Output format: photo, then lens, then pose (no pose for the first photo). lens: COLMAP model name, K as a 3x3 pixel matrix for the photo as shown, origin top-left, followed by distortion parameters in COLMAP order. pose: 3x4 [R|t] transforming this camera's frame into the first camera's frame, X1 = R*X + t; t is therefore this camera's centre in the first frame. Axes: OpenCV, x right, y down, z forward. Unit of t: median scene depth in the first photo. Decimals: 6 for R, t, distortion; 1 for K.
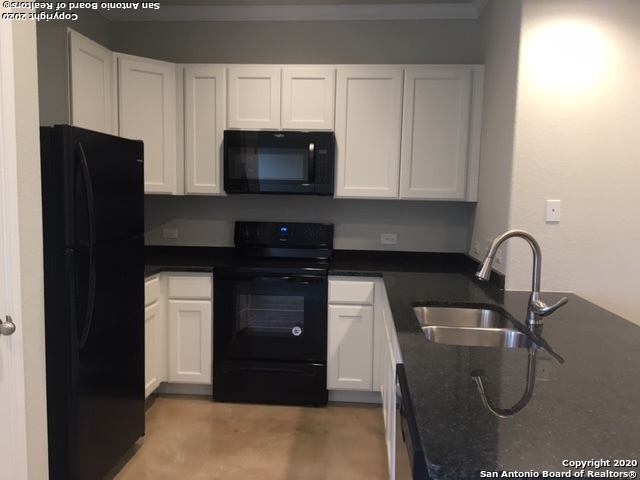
lens RADIAL K [[542.9, 0, 320.0], [0, 542.9, 240.0], [0, 0, 1]] dist [0.073318, -0.068731]
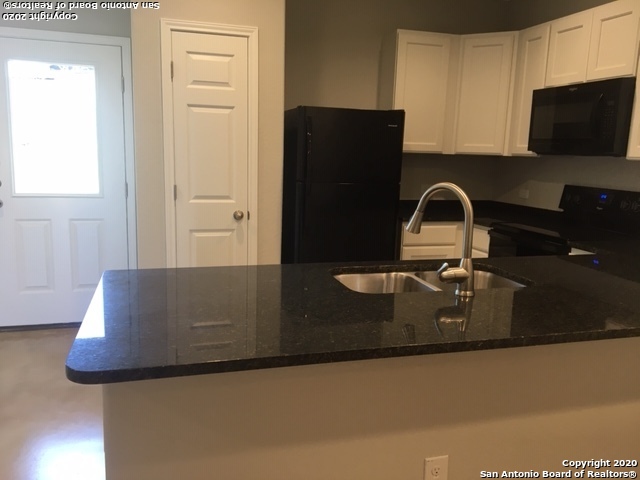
lens RADIAL K [[542.9, 0, 320.0], [0, 542.9, 240.0], [0, 0, 1]] dist [0.073318, -0.068731]
pose [[0.356004, 0.144863, -0.923188, 0.655252], [-0.106937, 0.987737, 0.113754, -0.002503], [0.928345, 0.058226, 0.367130, 0.280154]]
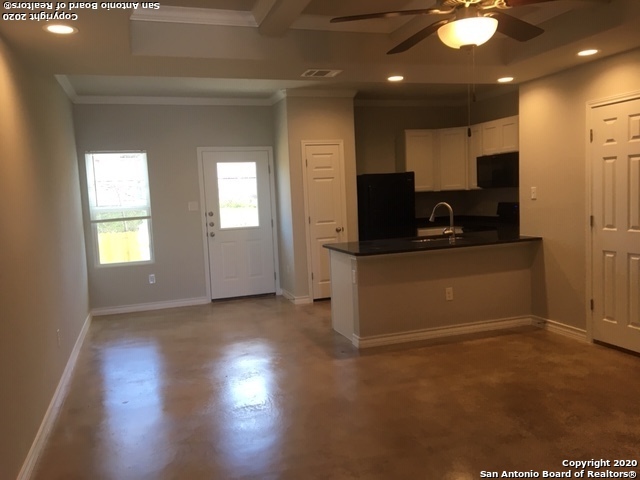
lens RADIAL K [[542.9, 0, 320.0], [0, 542.9, 240.0], [0, 0, 1]] dist [0.073318, -0.068731]
pose [[0.391615, 0.046653, -0.918946, 1.457861], [-0.029328, 0.998839, 0.038211, 0.043648], [0.919662, 0.011987, 0.392529, -0.316017]]
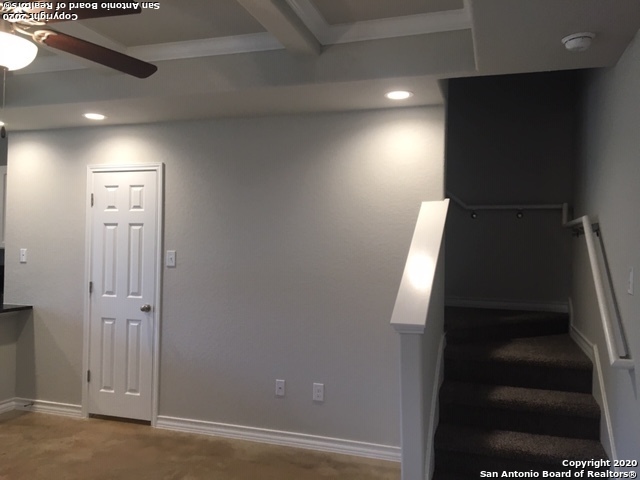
lens RADIAL K [[542.9, 0, 320.0], [0, 542.9, 240.0], [0, 0, 1]] dist [0.073318, -0.068731]
pose [[0.970263, -0.002680, -0.242038, 1.323543], [-0.023141, 0.994332, -0.103774, 0.040332], [0.240944, 0.106289, 0.964701, -0.307319]]
